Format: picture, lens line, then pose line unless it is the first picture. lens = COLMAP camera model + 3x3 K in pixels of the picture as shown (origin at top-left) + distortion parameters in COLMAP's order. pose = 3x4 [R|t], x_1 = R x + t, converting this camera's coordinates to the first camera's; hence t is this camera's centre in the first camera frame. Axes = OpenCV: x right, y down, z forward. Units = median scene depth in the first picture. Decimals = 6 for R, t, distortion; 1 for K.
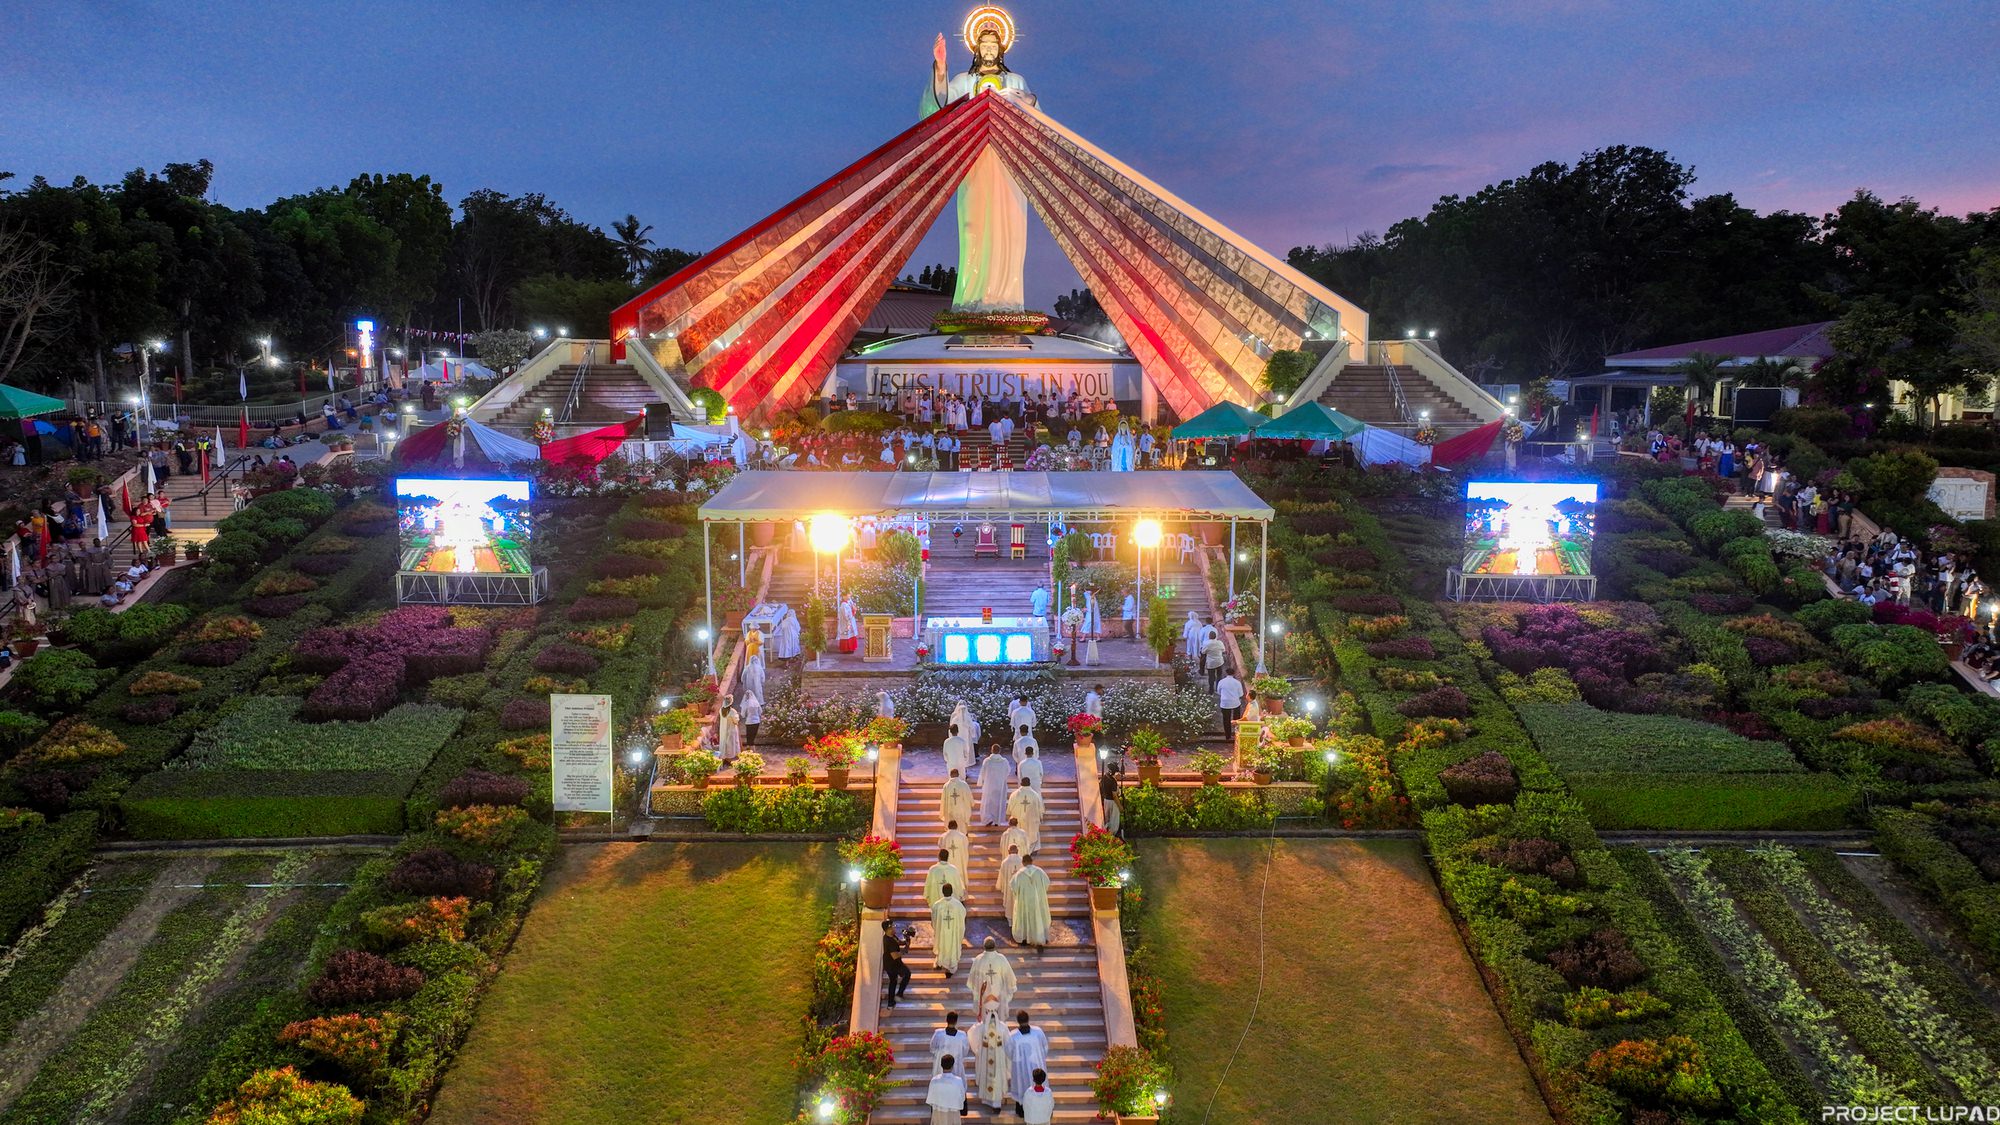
lens RADIAL K [[1405.9, 0, 1000.0], [0, 1405.9, 562.5], [0, 0, 1]] dist [0.002698, 0.011033]
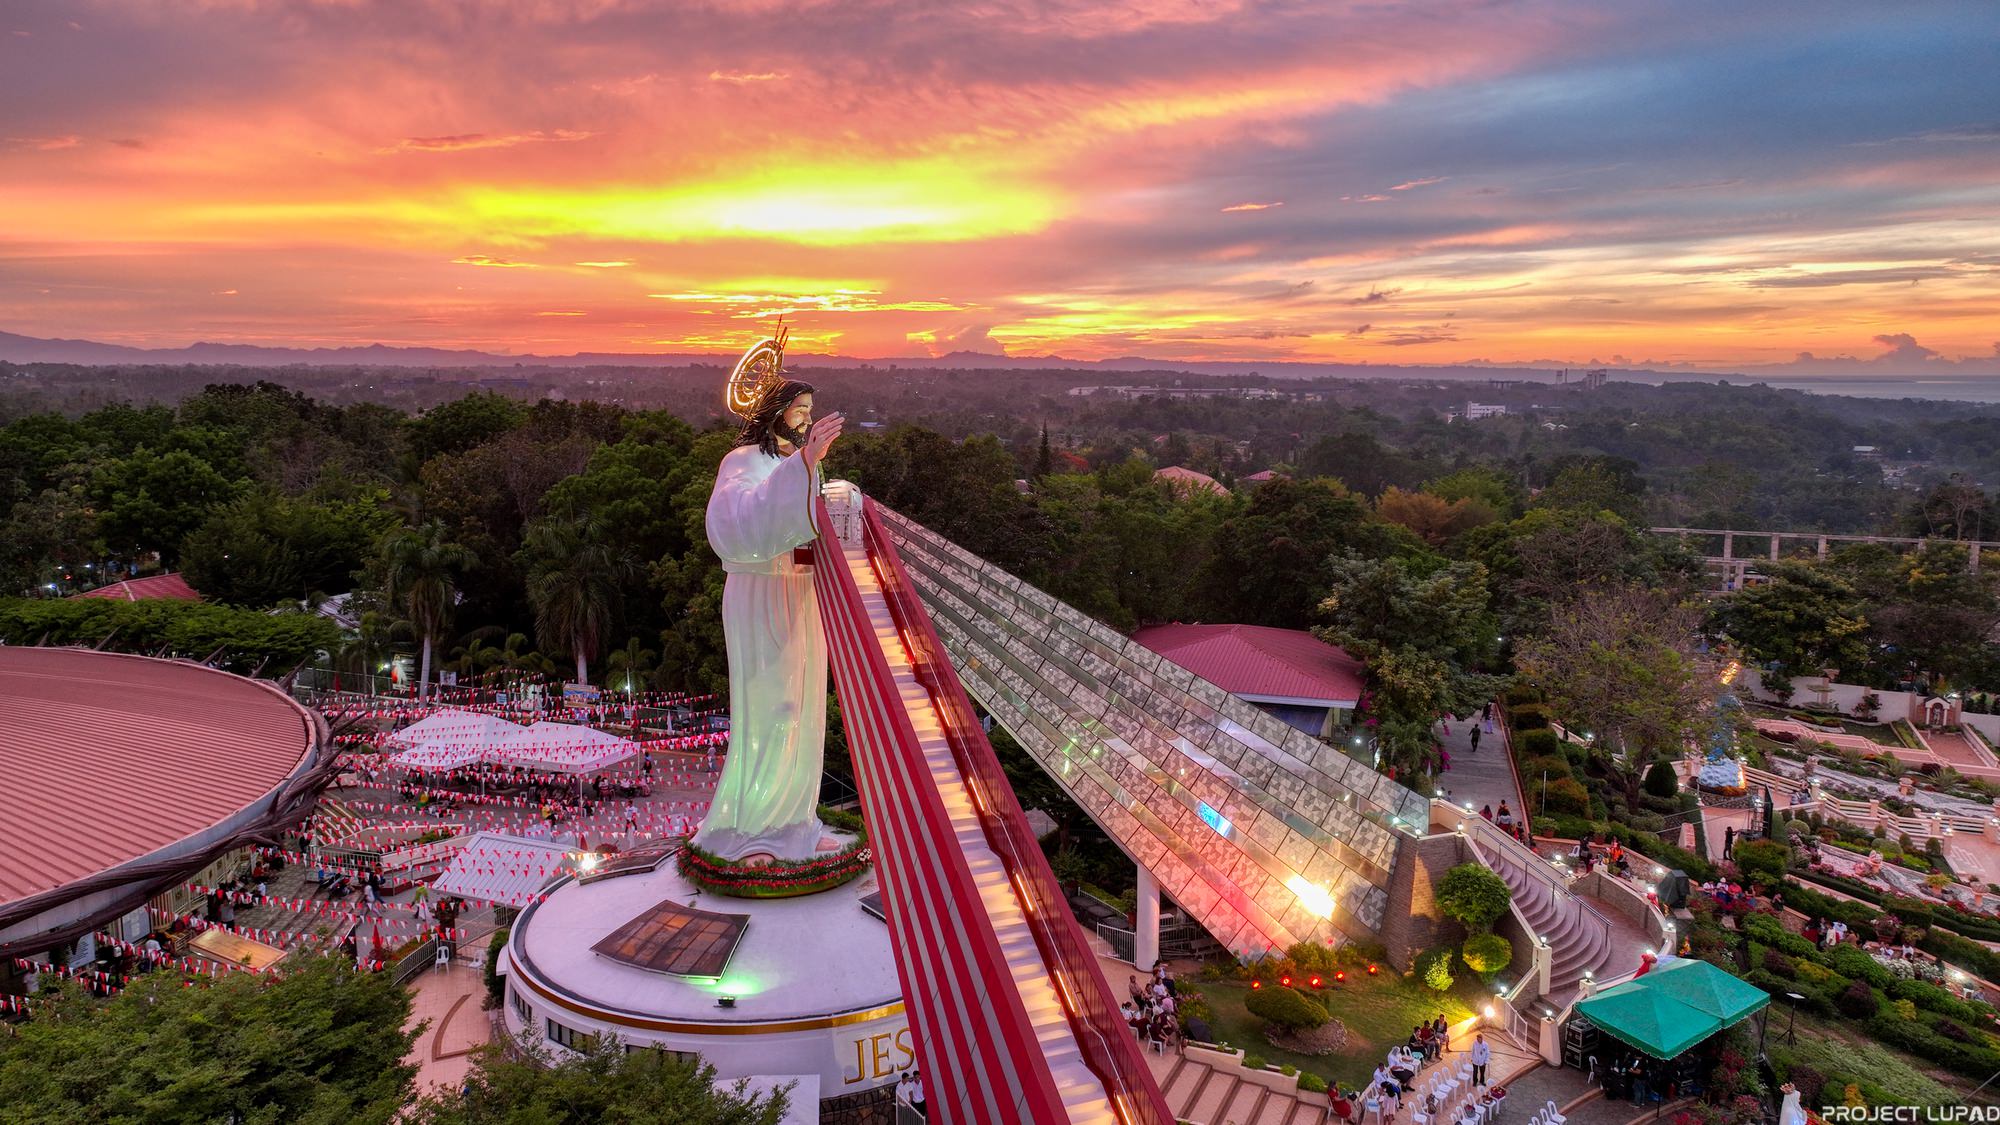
lens RADIAL K [[1405.9, 0, 1000.0], [0, 1405.9, 562.5], [0, 0, 1]] dist [0.002698, 0.011033]
pose [[0.408214, -0.125725, 0.904187, -0.583630], [0.126953, 0.988665, 0.080156, -0.386296], [-0.904016, 0.082069, 0.419548, 0.774100]]
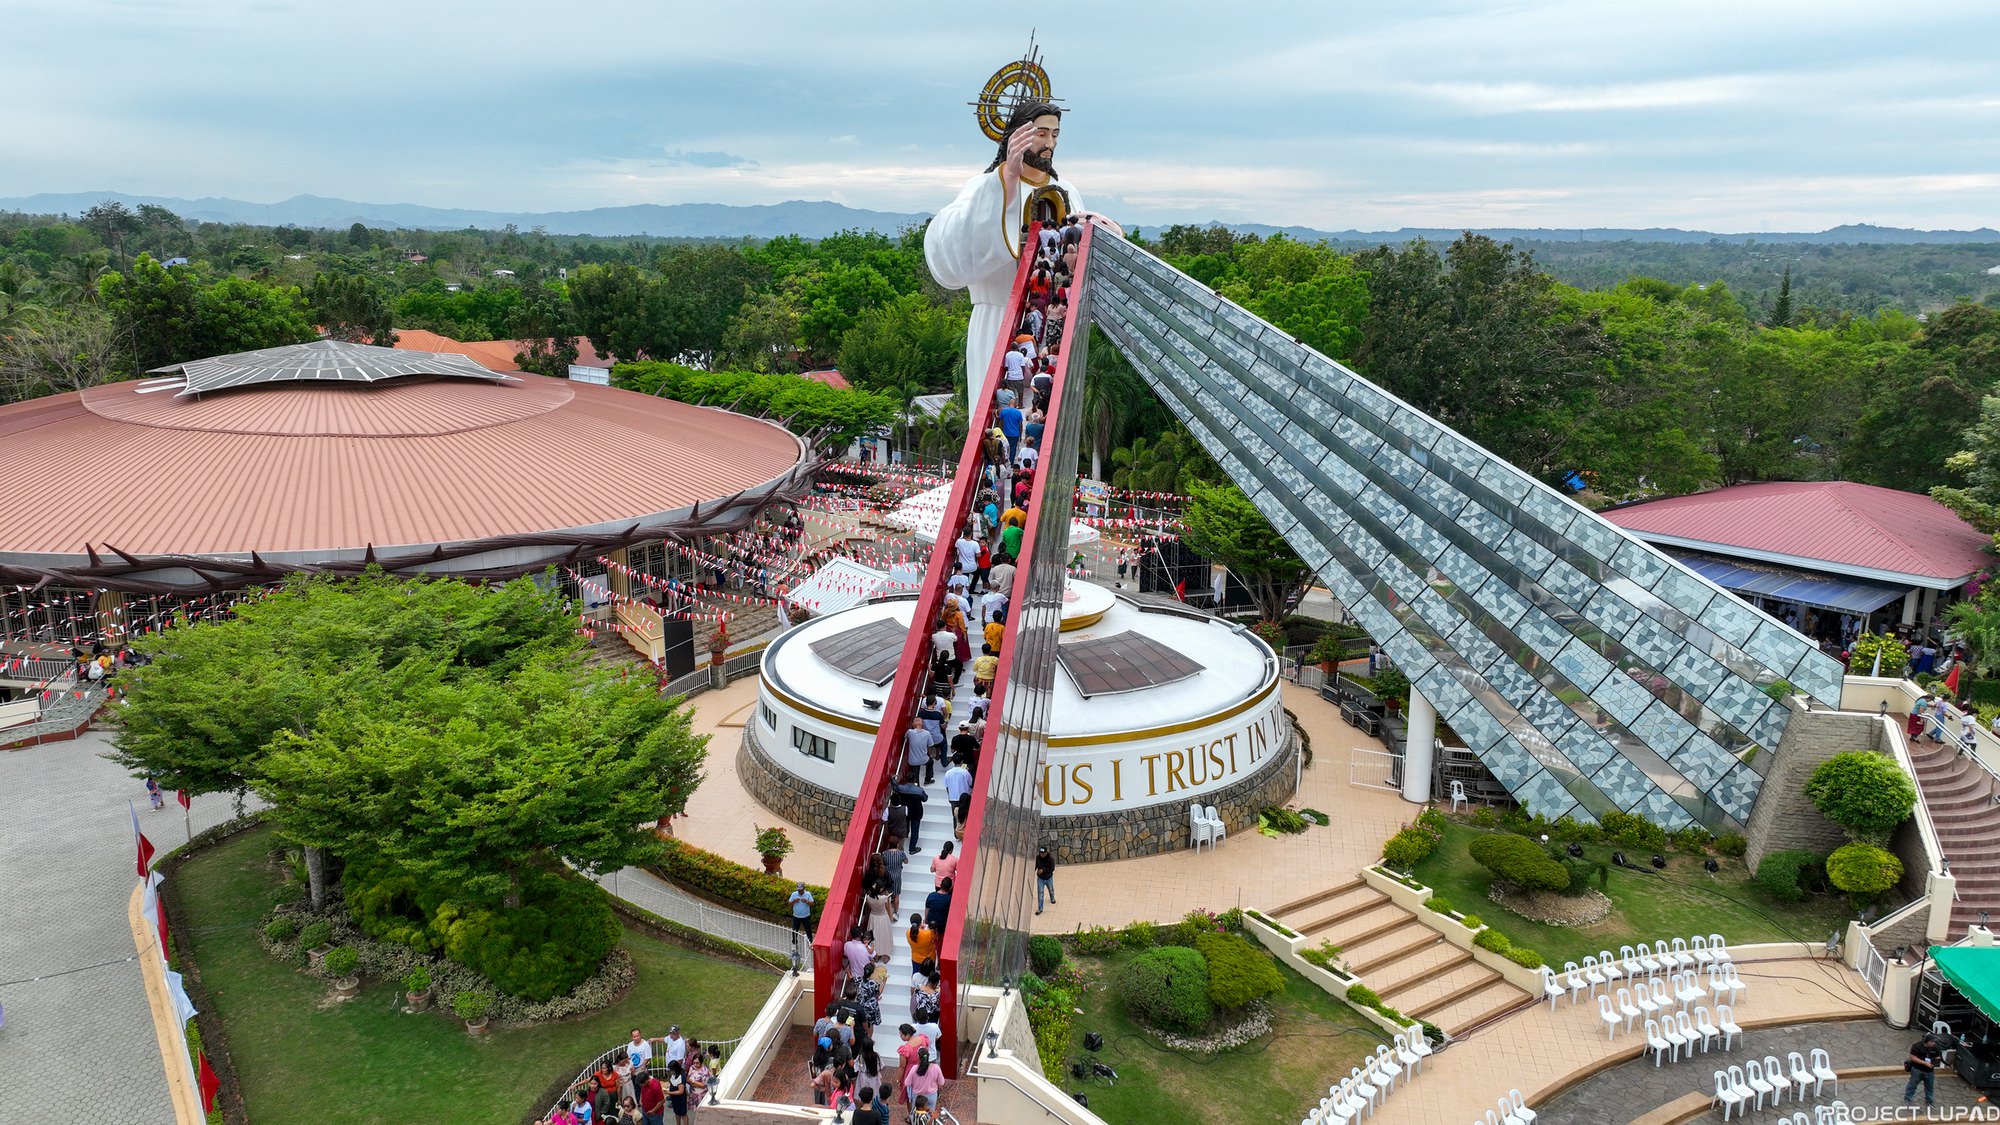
lens RADIAL K [[1405.9, 0, 1000.0], [0, 1405.9, 562.5], [0, 0, 1]] dist [0.002698, 0.011033]
pose [[0.831231, -0.121257, 0.542542, -0.397063], [0.074839, 0.991447, 0.106925, -0.293047], [-0.550867, -0.048276, 0.833196, 0.602537]]
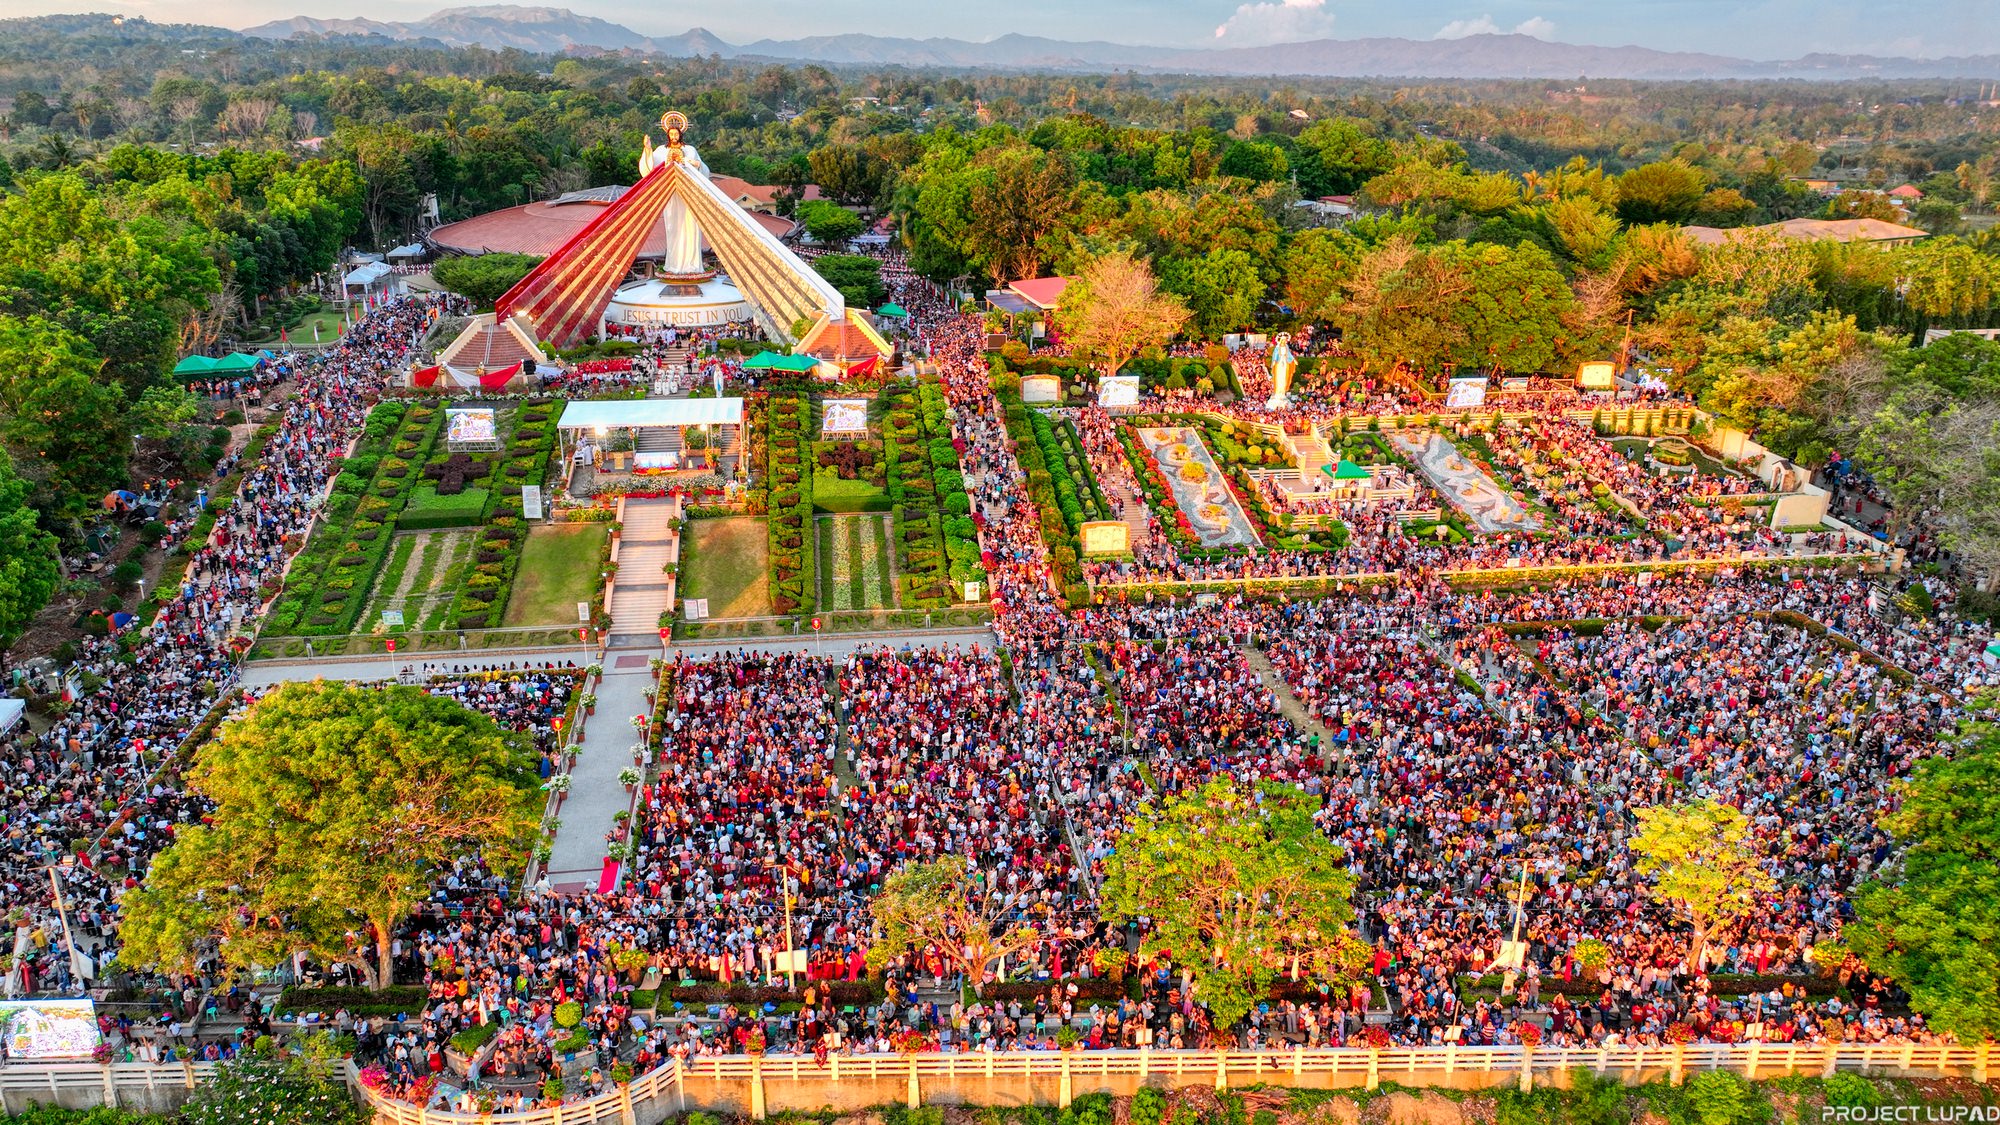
lens RADIAL K [[1403.8, 0, 998.4], [0, 1403.8, 566.7], [0, 0, 1]] dist [0.004530, 0.010097]
pose [[0.991263, -0.039001, 0.126000, 0.191736], [0.013595, 0.980408, 0.196509, -0.176829], [-0.131196, -0.193079, 0.972372, -1.209957]]
